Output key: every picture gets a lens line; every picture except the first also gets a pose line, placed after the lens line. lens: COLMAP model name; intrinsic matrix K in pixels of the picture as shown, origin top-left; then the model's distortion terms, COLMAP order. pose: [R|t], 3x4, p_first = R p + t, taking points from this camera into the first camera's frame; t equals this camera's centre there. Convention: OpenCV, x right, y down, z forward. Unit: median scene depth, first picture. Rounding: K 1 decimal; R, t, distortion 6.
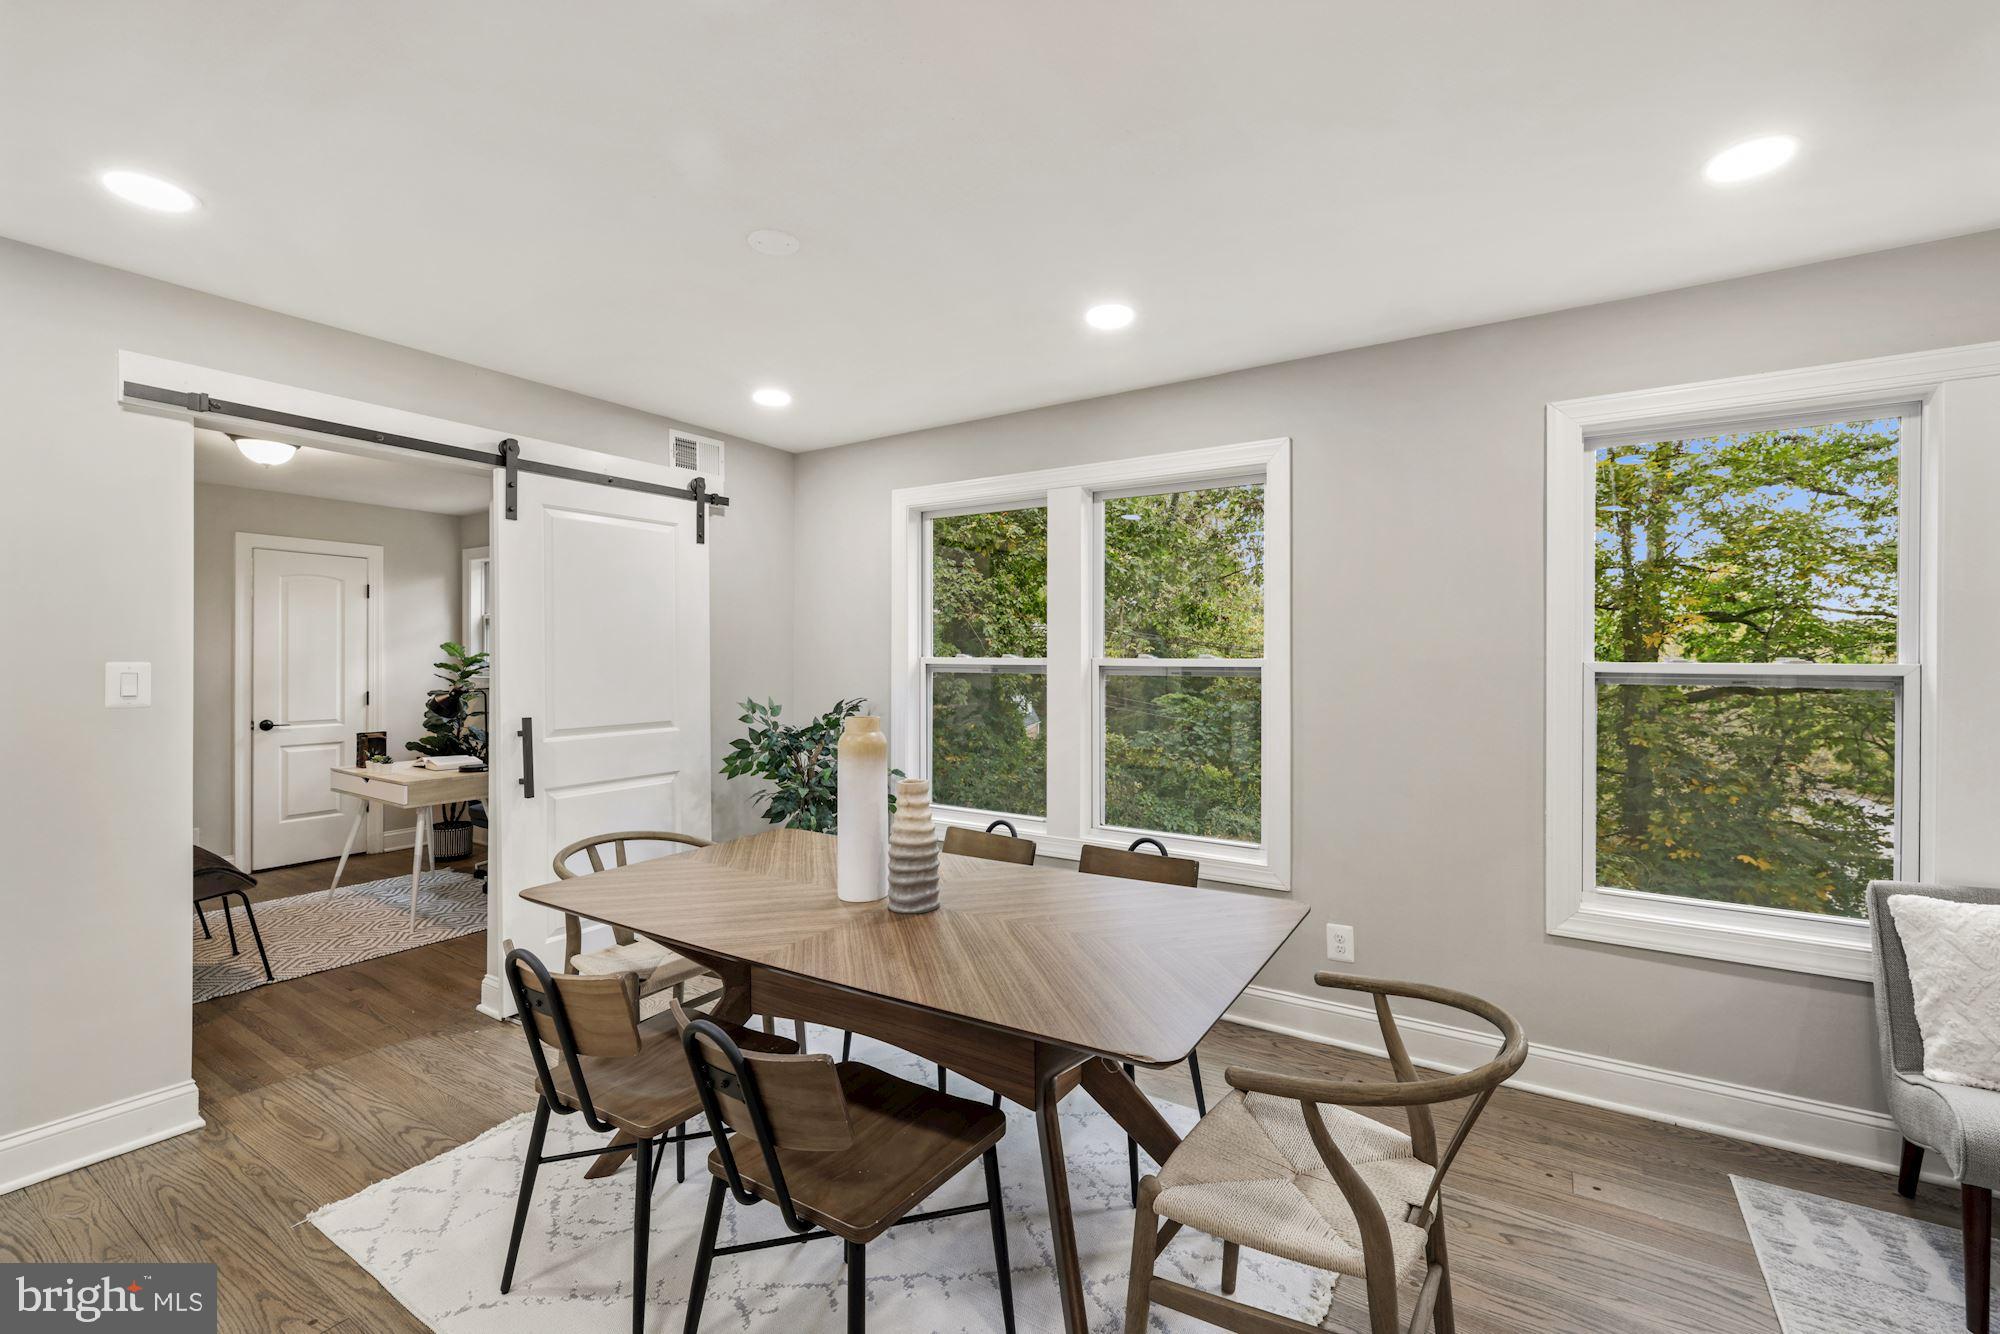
lens RADIAL K [[837.1, 0, 1016.4], [0, 837.1, 655.6], [0, 0, 1]] dist [-0.000562, 0.000329]
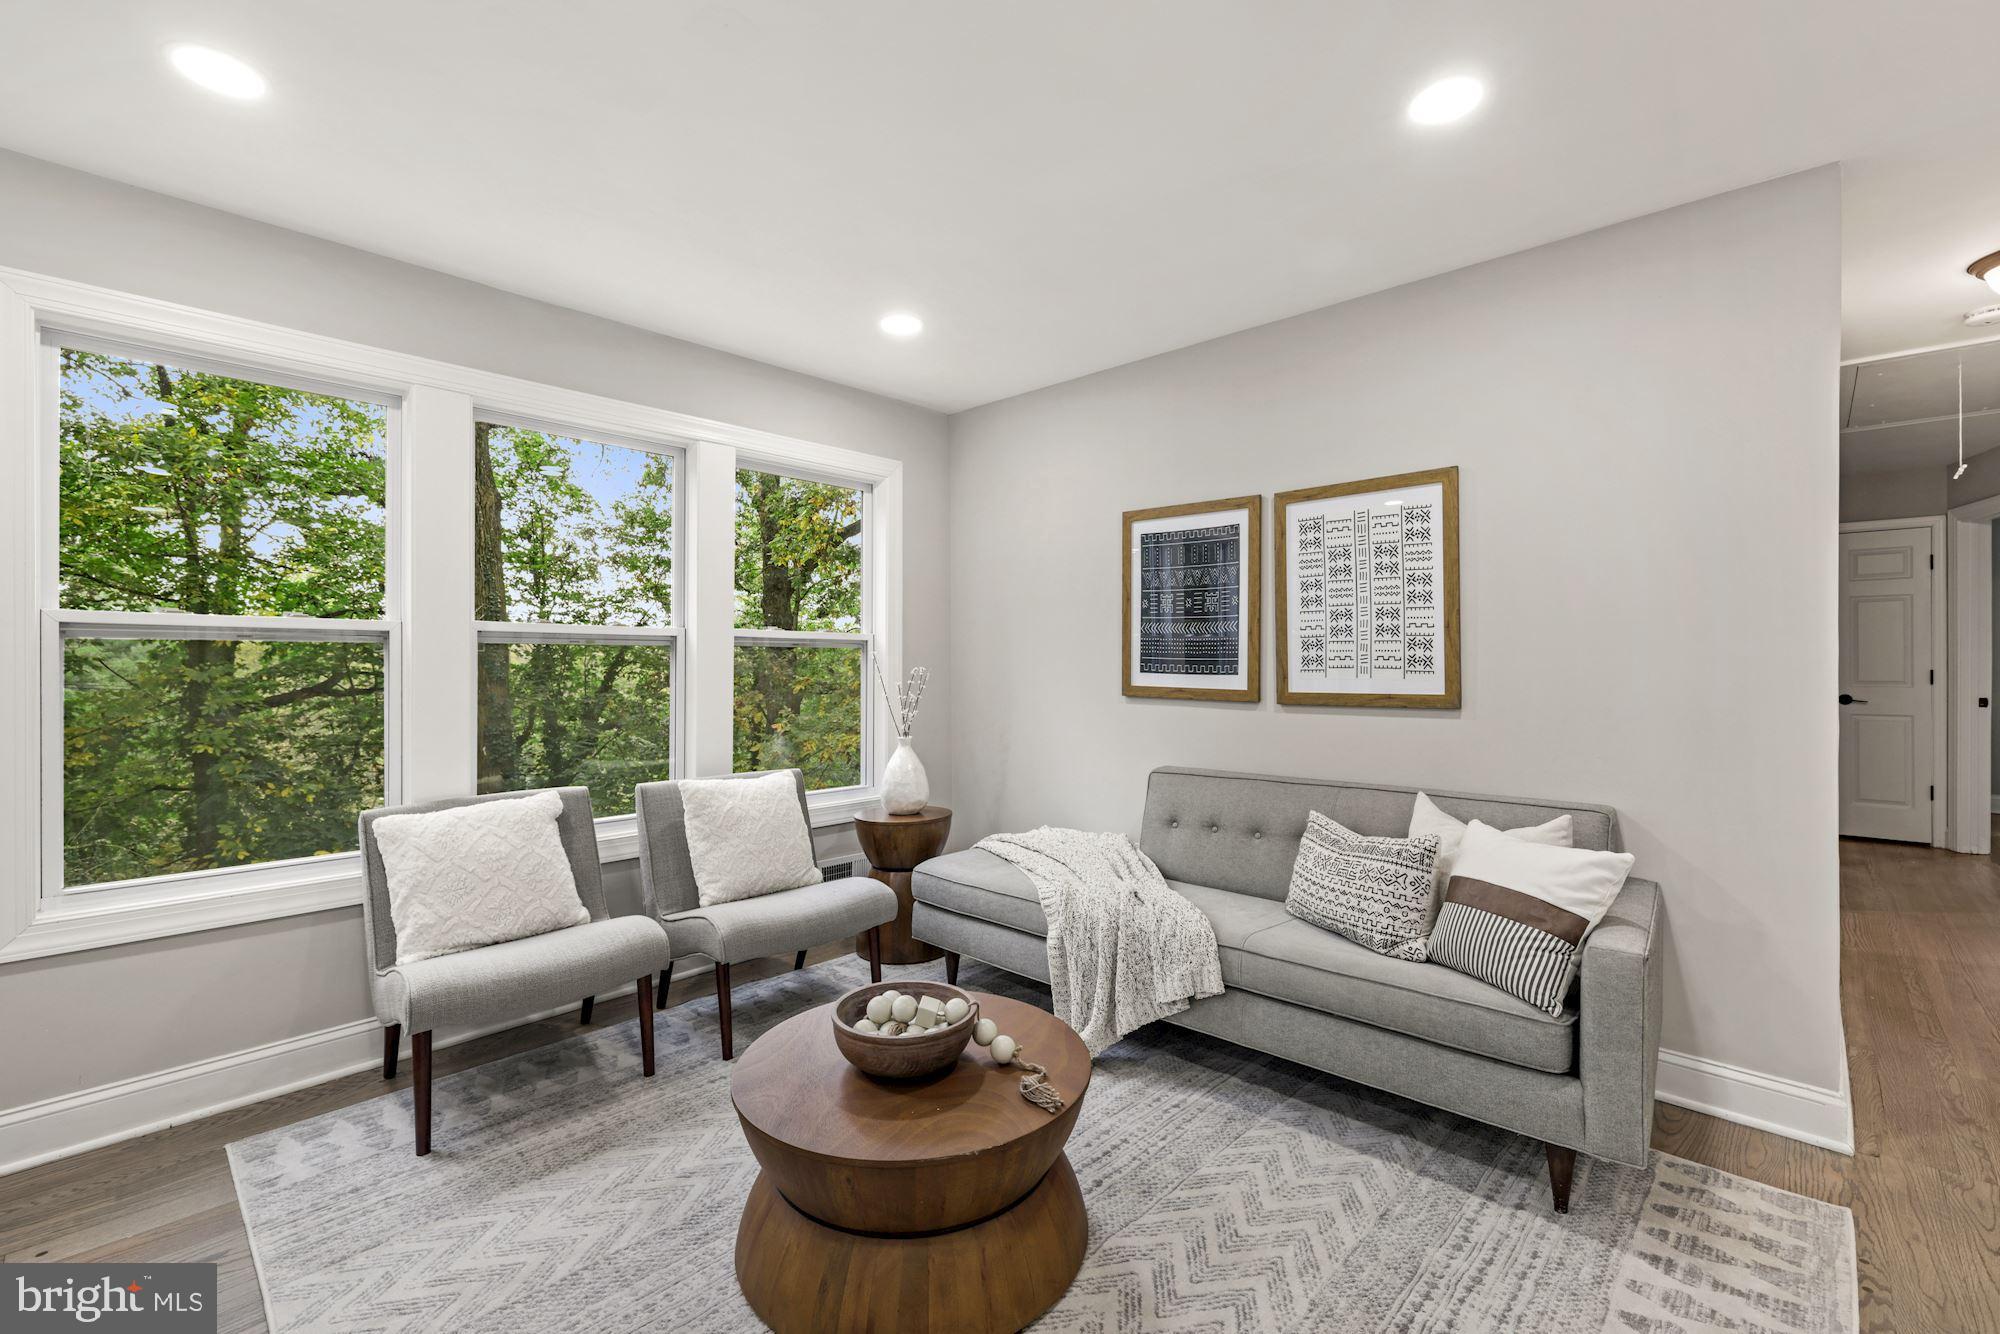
lens RADIAL K [[861.3, 0, 1000.0], [0, 861.3, 667.0], [0, 0, 1]] dist [0.001164, 0.000439]
pose [[0.194706, -0.009365, 0.980817, 0.043299], [0.003785, 0.999954, 0.008796, 0.046353], [-0.980854, 0.002000, 0.194732, -0.036650]]
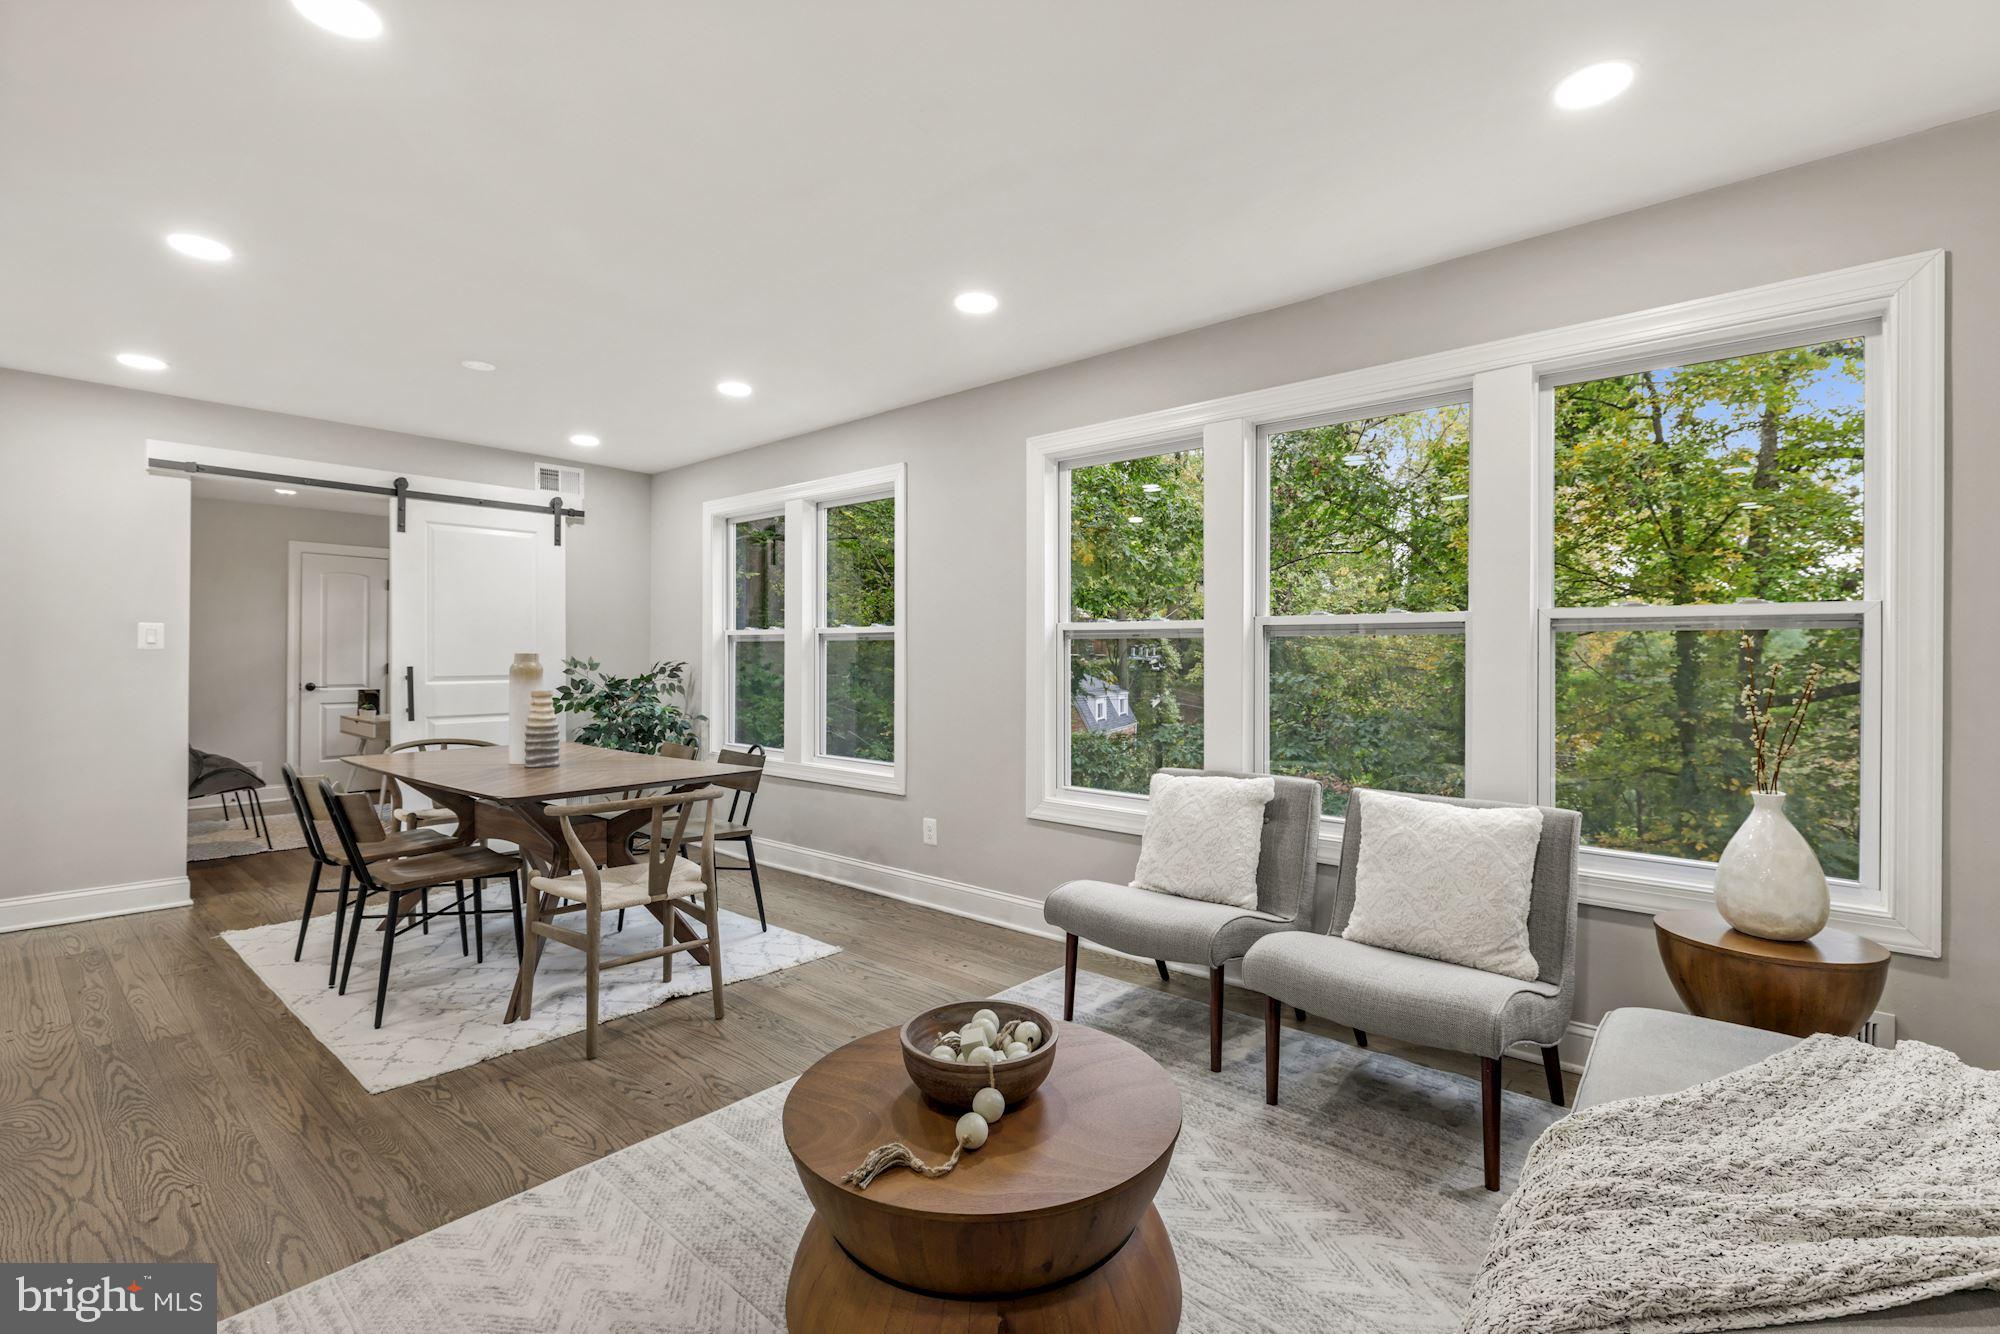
lens RADIAL K [[881.9, 0, 1003.3], [0, 881.9, 649.4], [0, 0, 1]] dist [-0.000343, -0.000533]
pose [[0.989984, 0.002138, -0.141161, 0.644137], [-0.002874, 0.999983, -0.005008, 0.047086], [0.141148, 0.005363, 0.989974, -0.374172]]
